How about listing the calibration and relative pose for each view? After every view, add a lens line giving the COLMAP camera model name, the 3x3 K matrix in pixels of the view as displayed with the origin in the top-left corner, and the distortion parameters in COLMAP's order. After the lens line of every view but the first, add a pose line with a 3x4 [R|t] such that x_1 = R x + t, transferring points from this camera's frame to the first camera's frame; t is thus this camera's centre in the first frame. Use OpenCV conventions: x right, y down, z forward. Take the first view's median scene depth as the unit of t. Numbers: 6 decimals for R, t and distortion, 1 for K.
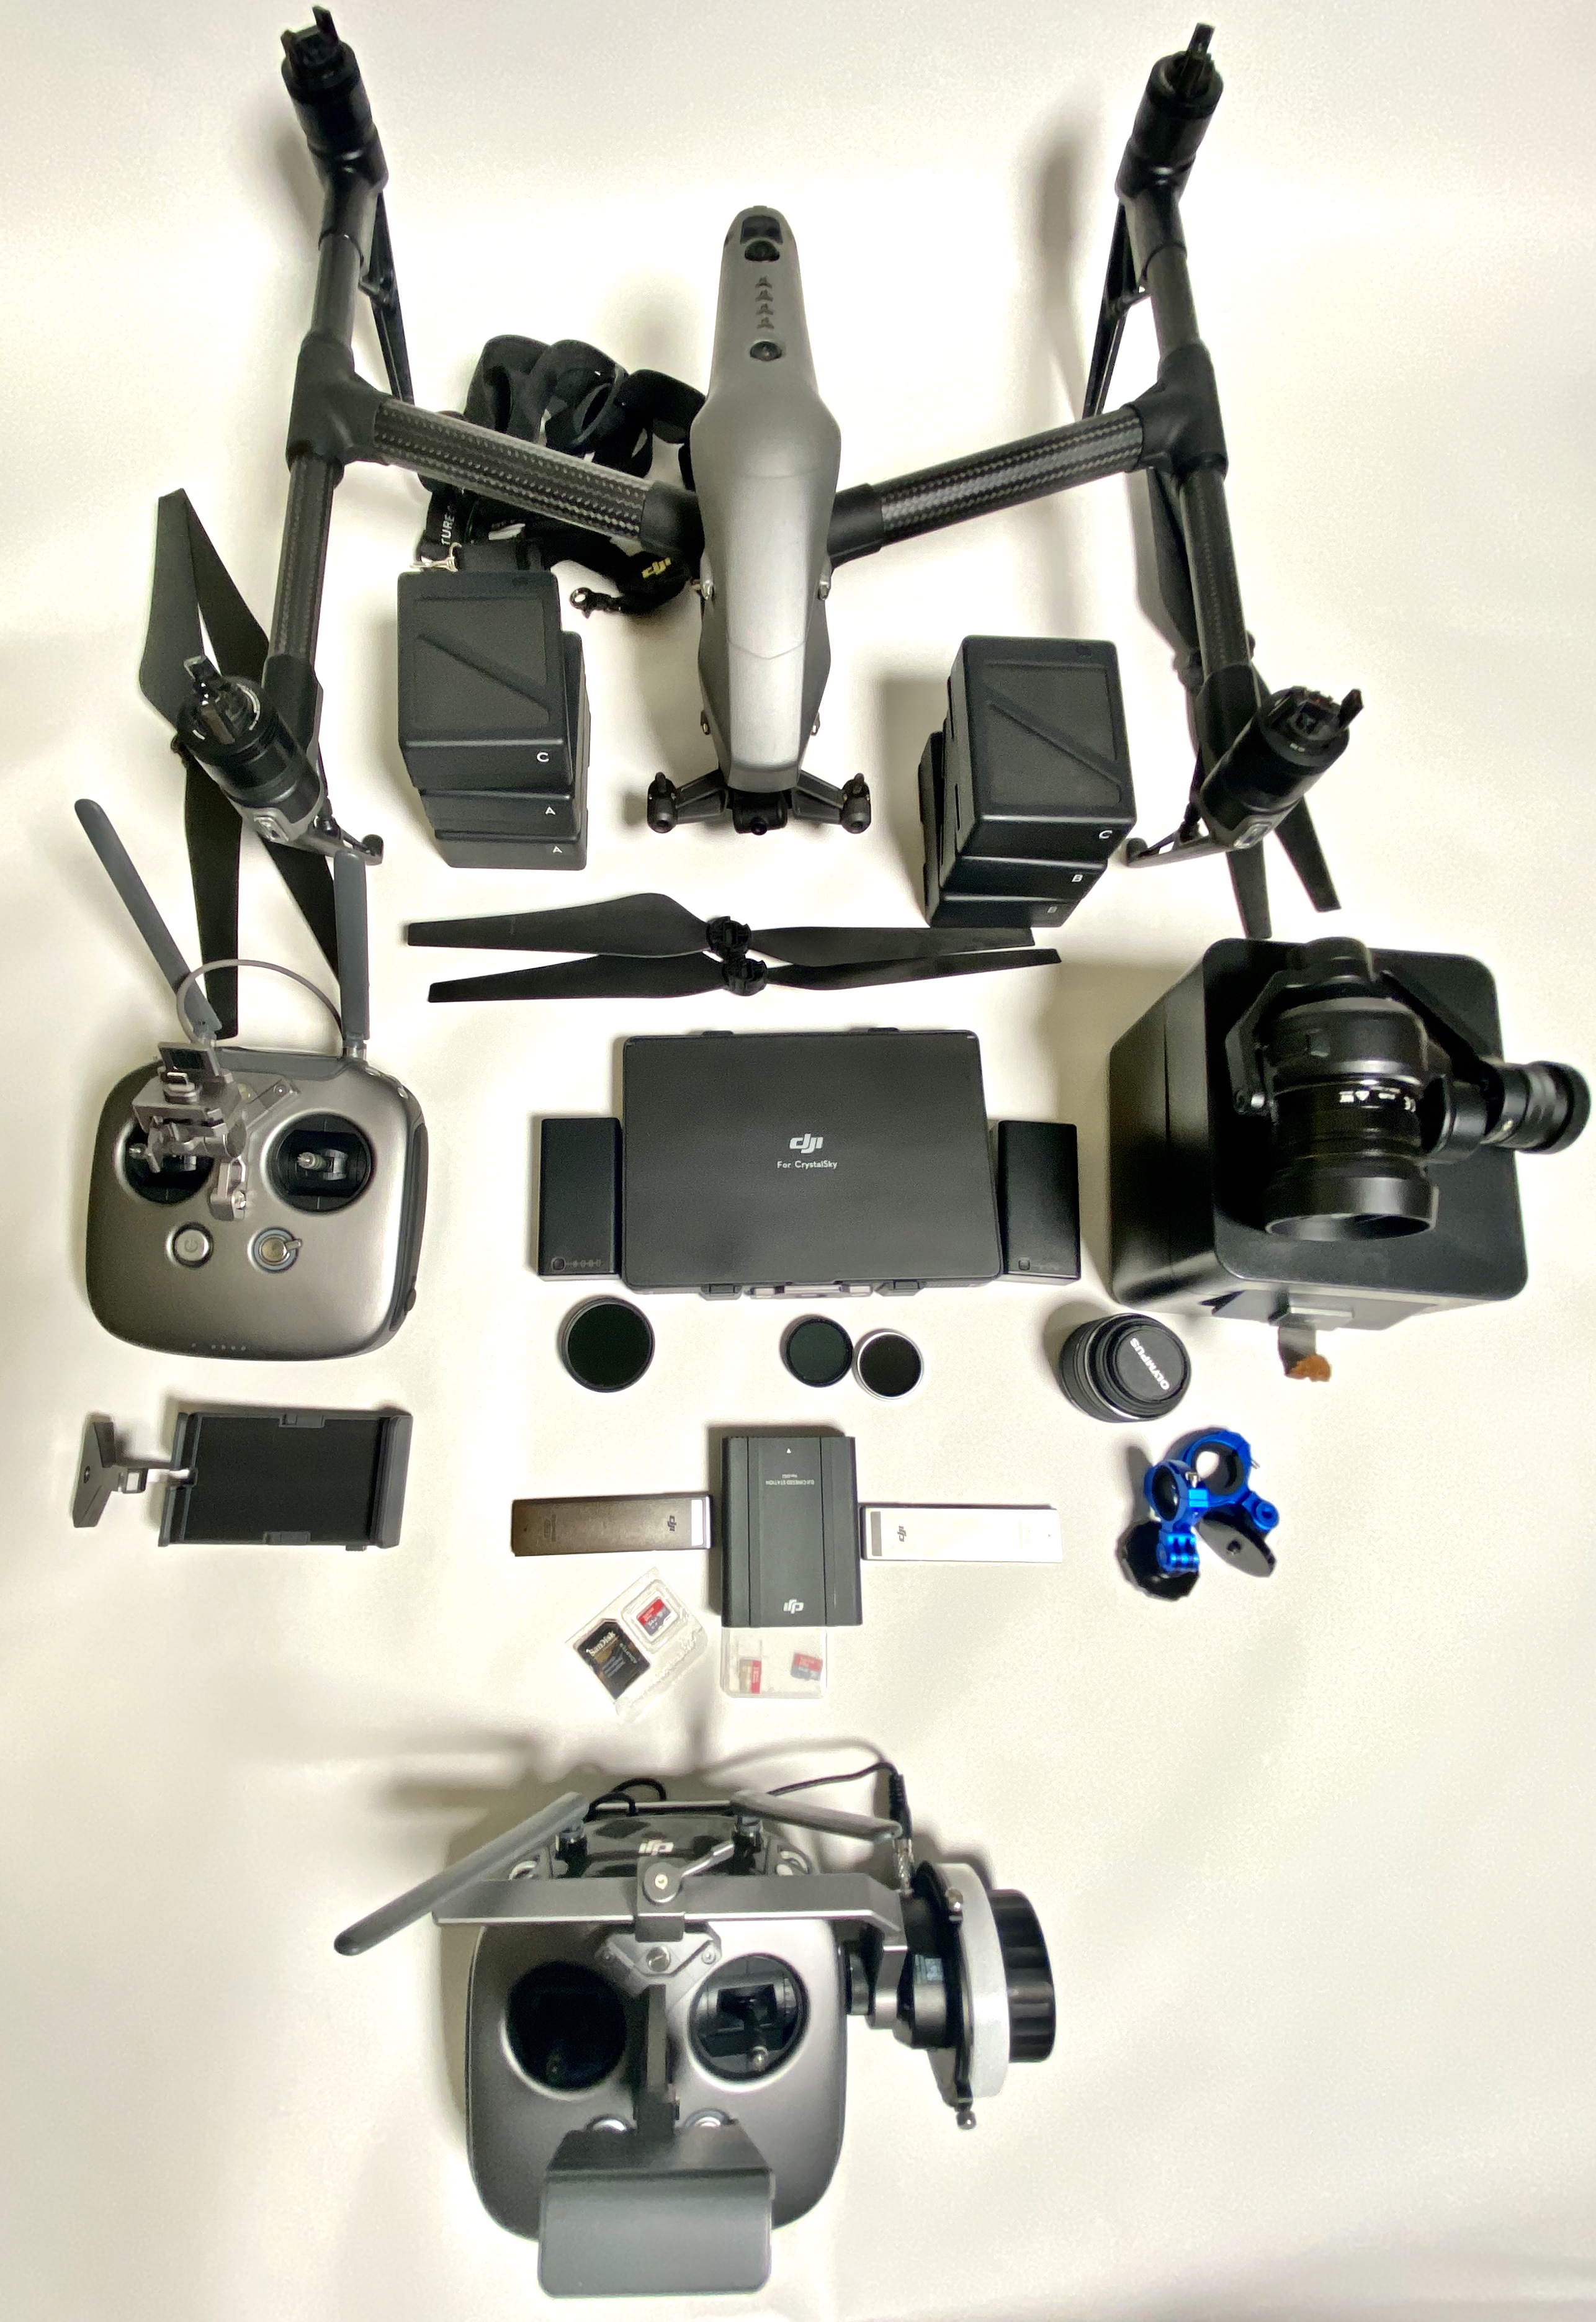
lens RADIAL K [[1001.2, 0, 737.0], [0, 1001.2, 1160.6], [0, 0, 1]] dist [0.006235, -0.004202]
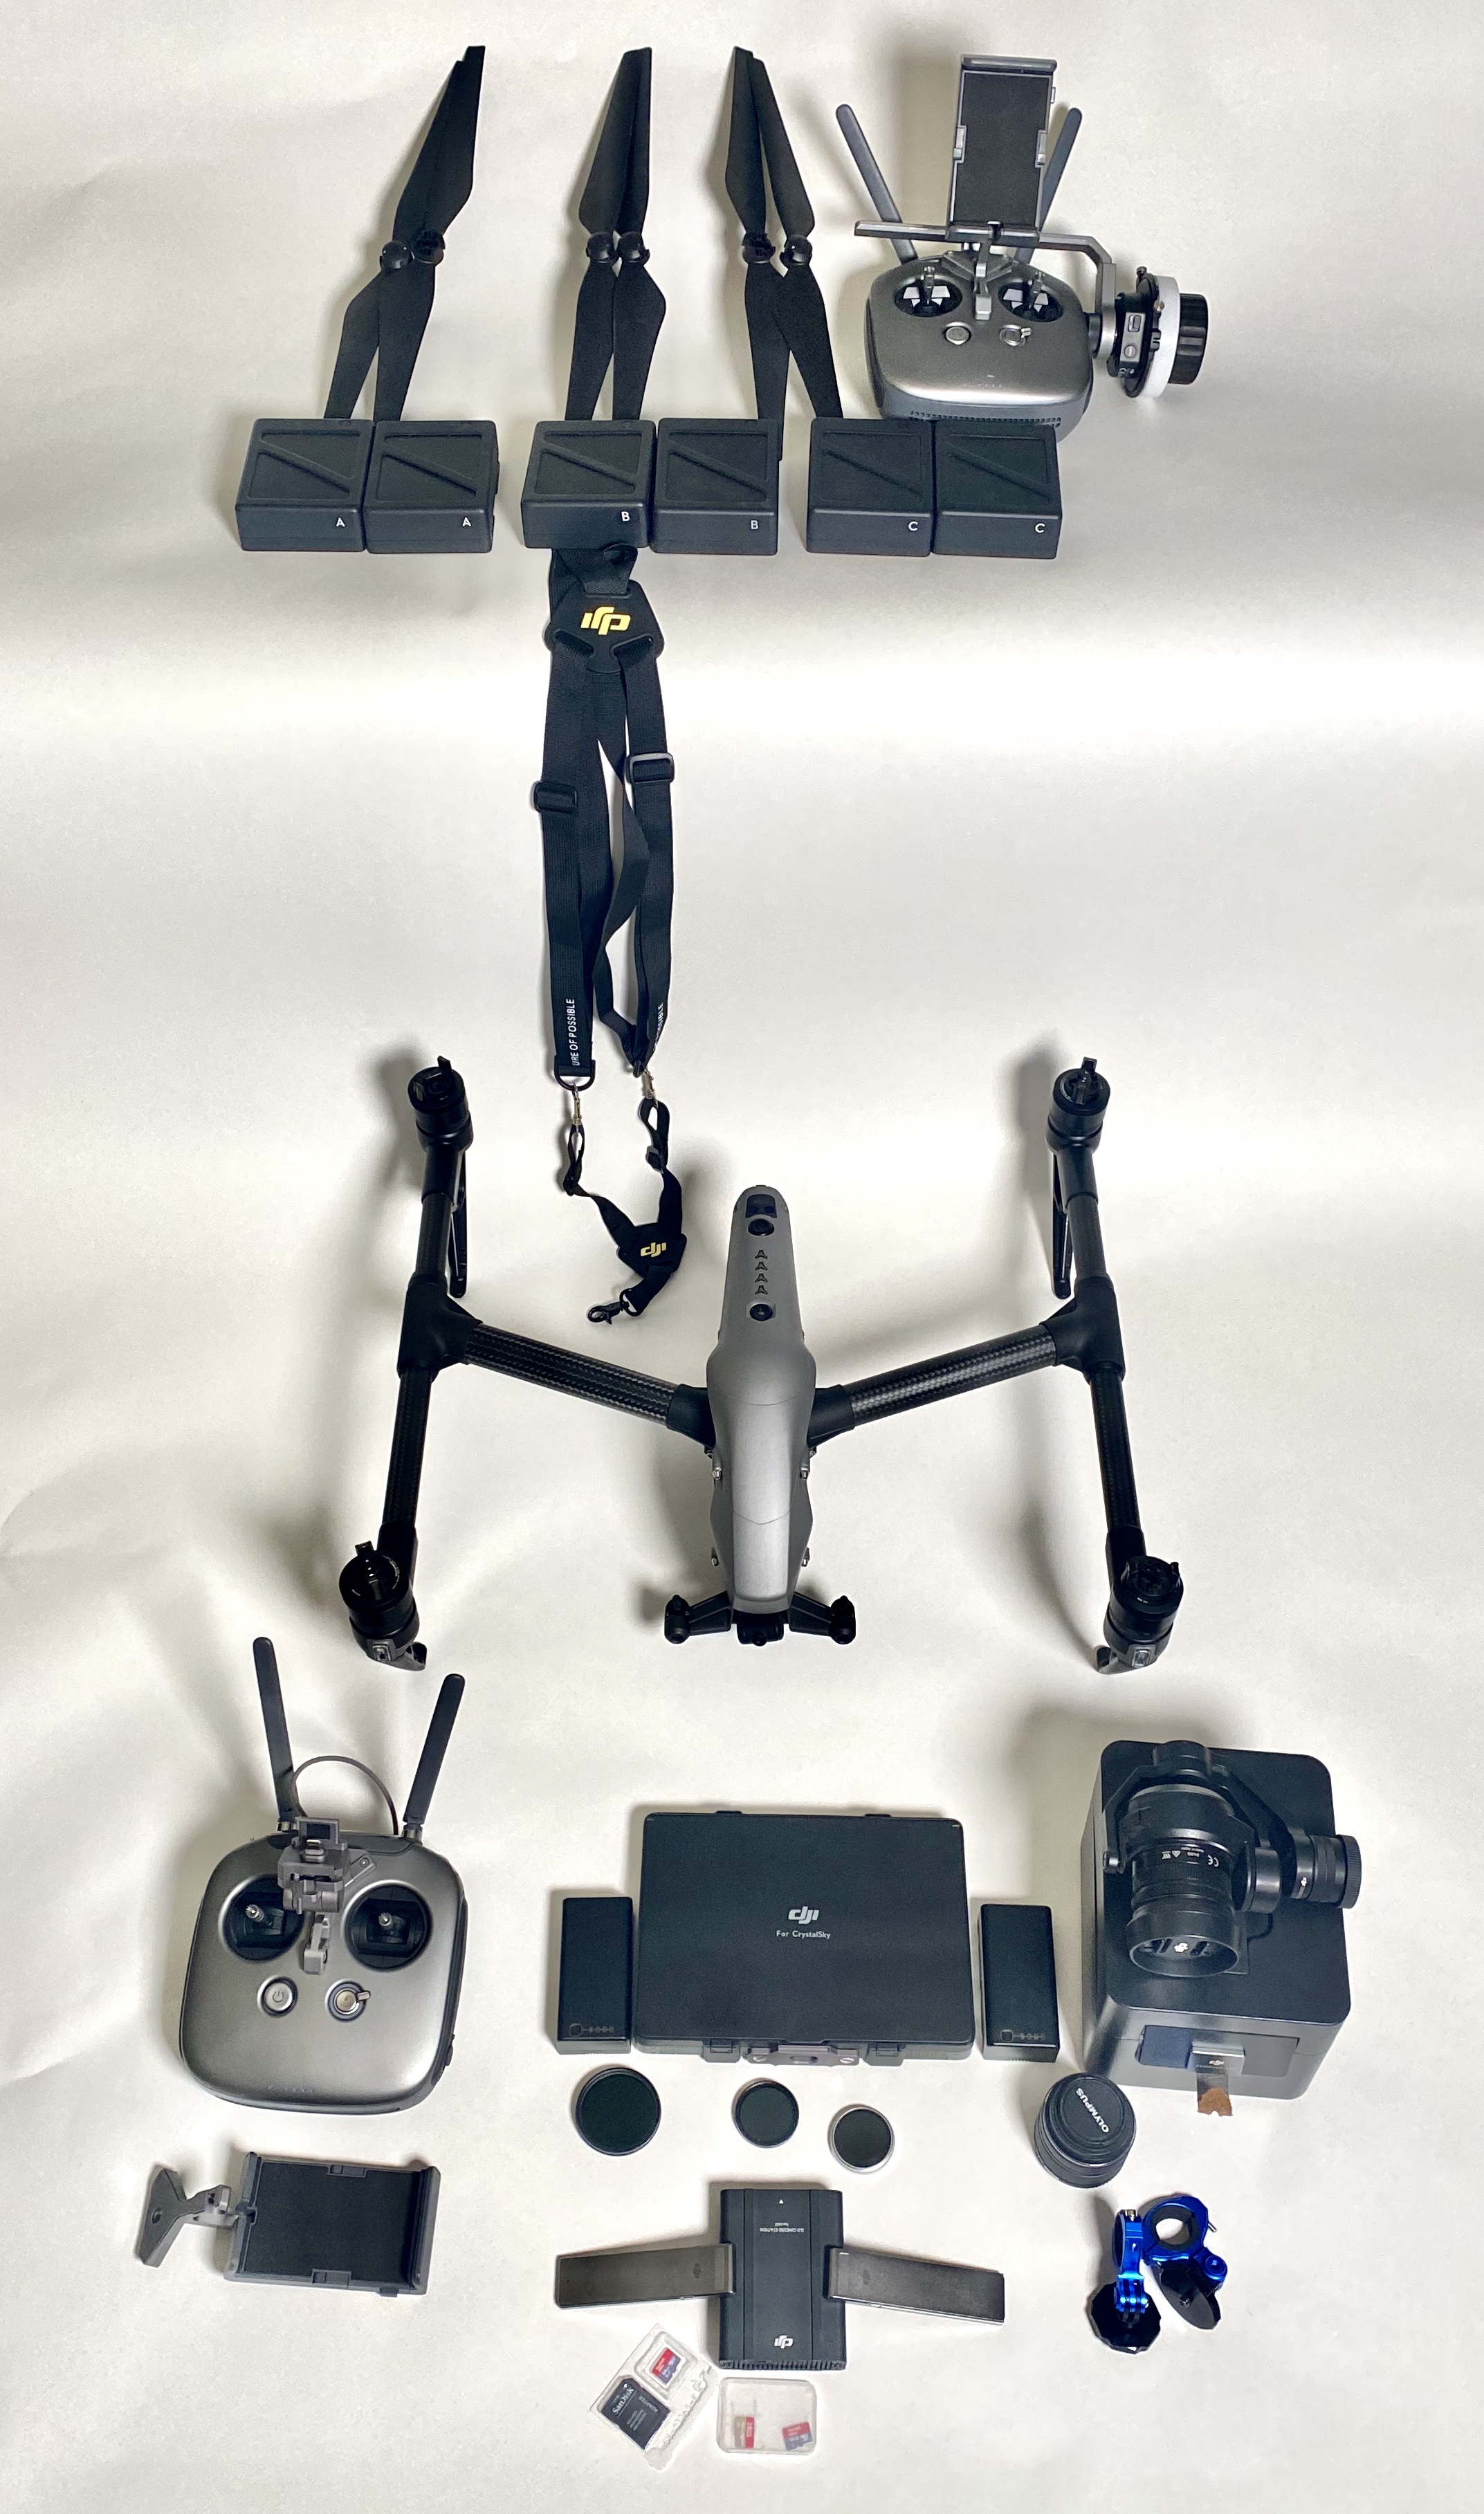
lens RADIAL K [[2152.9, 0, 748.1], [0, 2152.9, 1268.3], [0, 0, 1]] dist [0.020814, 0.000968]
pose [[0.999849, -0.000495, -0.017384, 0.056187], [-0.006514, 0.916162, -0.400755, 0.297683], [0.016125, 0.400808, 0.916020, -1.580497]]
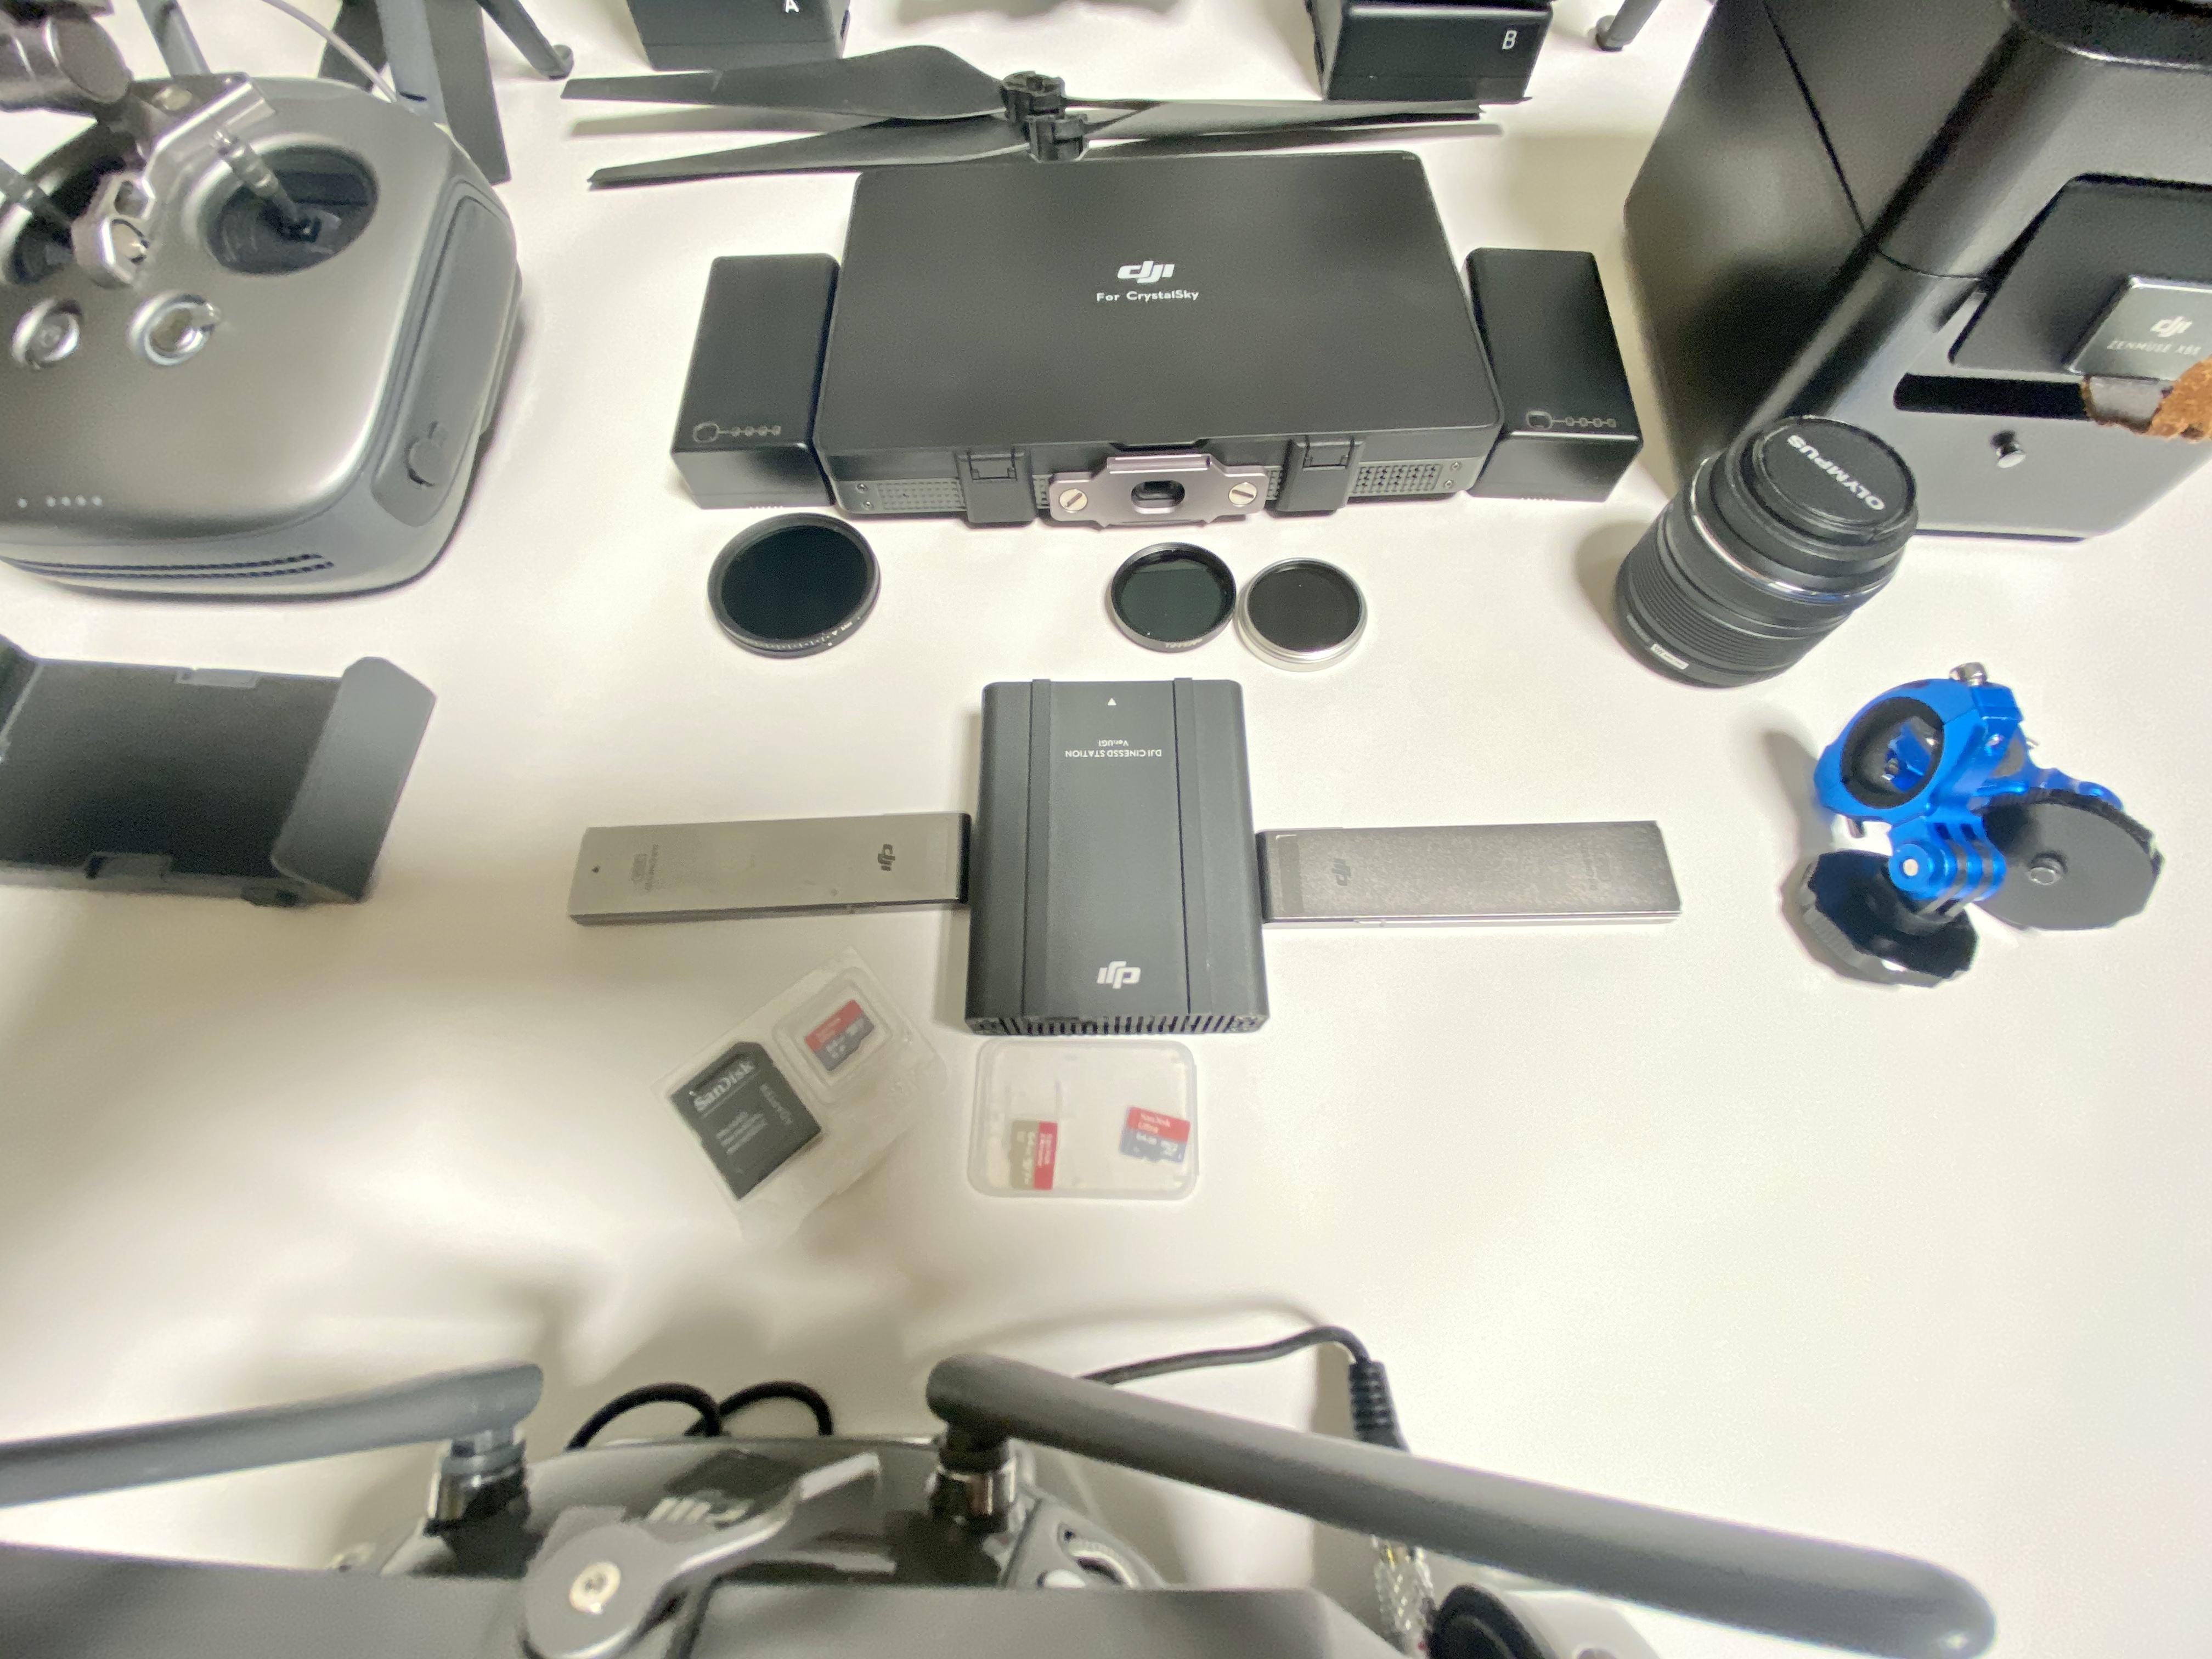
lens RADIAL K [[888.6, 0, 1105.6], [0, 888.6, 832.0], [0, 0, 1]] dist [-0.006843, -0.005086]
pose [[0.998834, -0.019757, -0.044049, 0.065790], [0.012693, 0.987798, -0.155220, 0.416694], [0.046578, 0.154480, 0.986897, 0.553226]]
